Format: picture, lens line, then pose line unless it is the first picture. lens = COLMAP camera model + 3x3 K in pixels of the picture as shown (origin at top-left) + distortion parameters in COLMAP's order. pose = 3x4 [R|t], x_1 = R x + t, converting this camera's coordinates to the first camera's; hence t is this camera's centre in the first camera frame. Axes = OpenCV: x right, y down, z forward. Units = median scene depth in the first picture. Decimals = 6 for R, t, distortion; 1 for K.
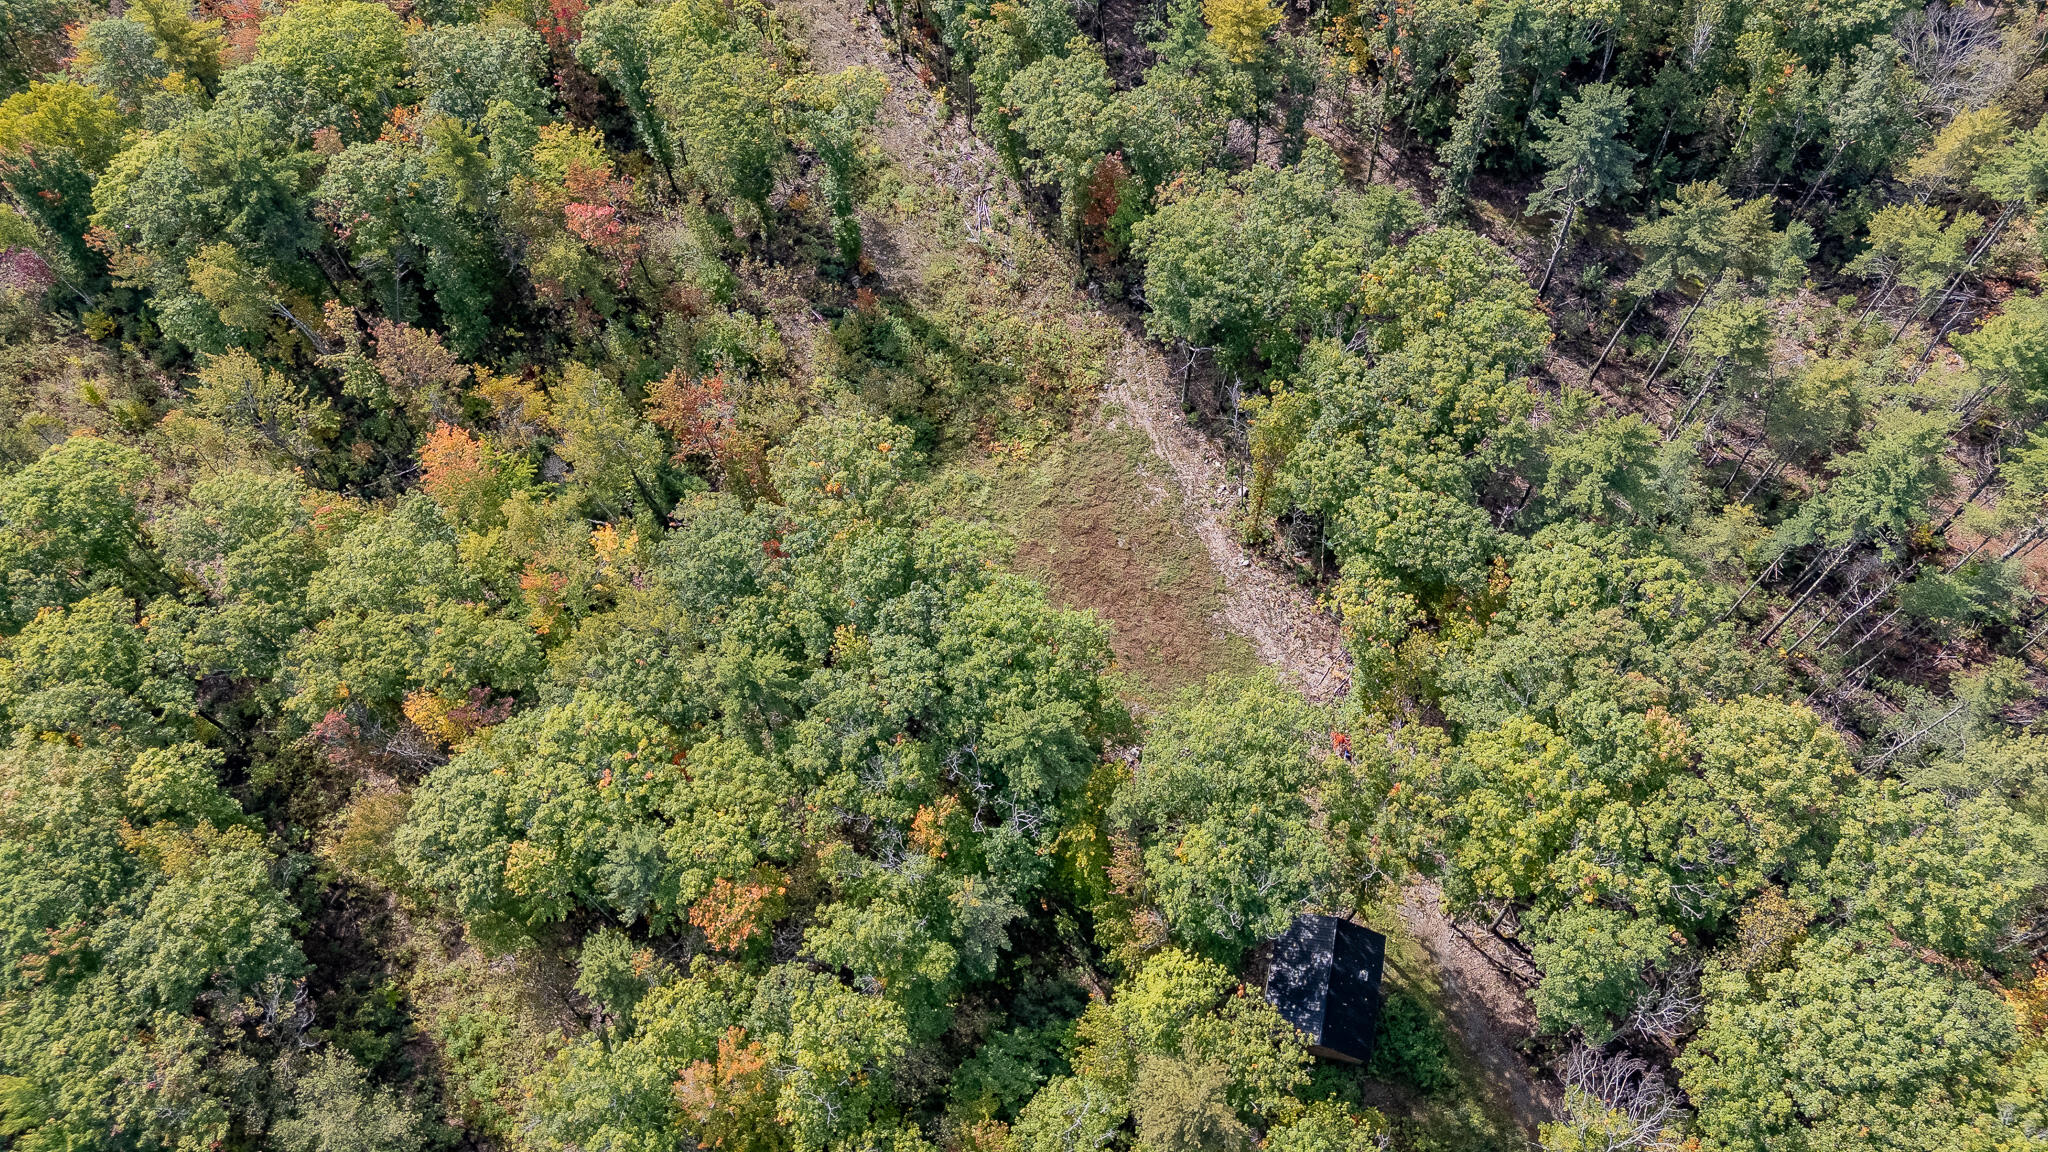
lens RADIAL K [[1499.0, 0, 1023.3], [0, 1499.0, 566.9], [0, 0, 1]] dist [0.067887, -0.063711]
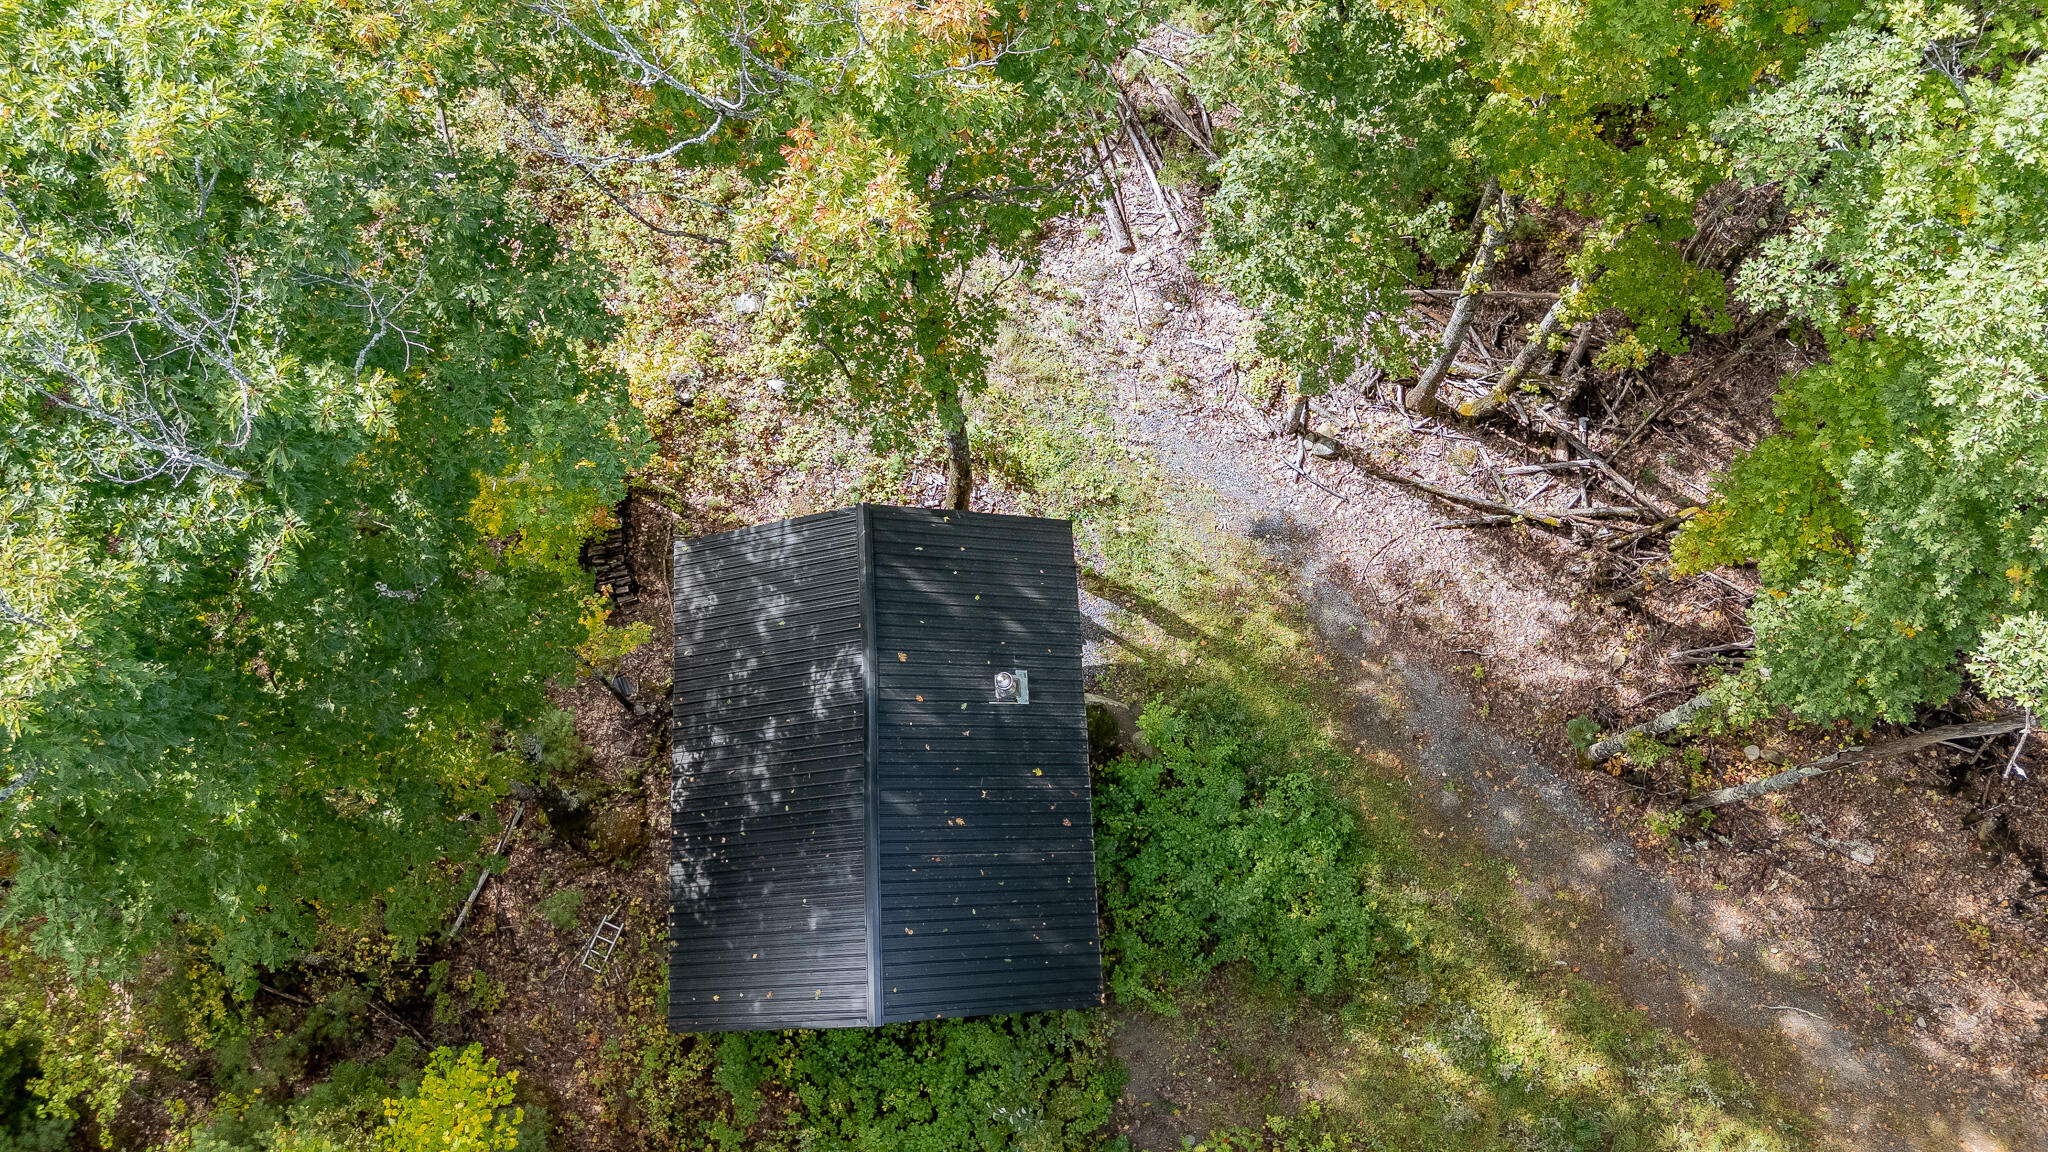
lens RADIAL K [[1499.0, 0, 1025.1], [0, 1499.0, 581.4], [0, 0, 1]] dist [0.067887, -0.063711]
pose [[0.959247, -0.266563, 0.093752, 0.199273], [0.248805, 0.954059, 0.166937, 0.206010], [-0.133944, -0.136808, 0.981500, 0.719769]]
